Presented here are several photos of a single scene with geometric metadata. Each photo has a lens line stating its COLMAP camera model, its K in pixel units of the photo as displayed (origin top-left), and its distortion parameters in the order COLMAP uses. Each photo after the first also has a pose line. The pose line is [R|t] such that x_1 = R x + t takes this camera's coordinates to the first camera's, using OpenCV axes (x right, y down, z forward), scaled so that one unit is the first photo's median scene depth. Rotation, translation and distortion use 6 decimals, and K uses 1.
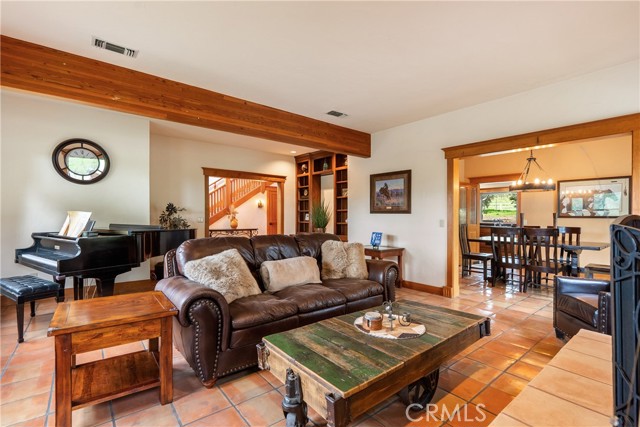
lens RADIAL K [[293.9, 0, 321.3], [0, 293.9, 212.2], [0, 0, 1]] dist [-0.003138, -0.001368]
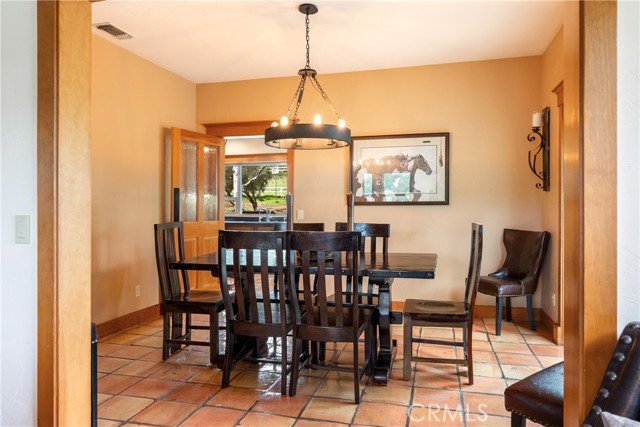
lens RADIAL K [[466.4, 0, 319.7], [0, 466.4, 216.2], [0, 0, 1]] dist [0.011717, 0.001309]
pose [[0.807517, -0.022310, 0.589423, 0.306447], [0.001198, 0.999344, 0.036185, 0.009525], [-0.589844, -0.028514, 0.807014, 0.408801]]
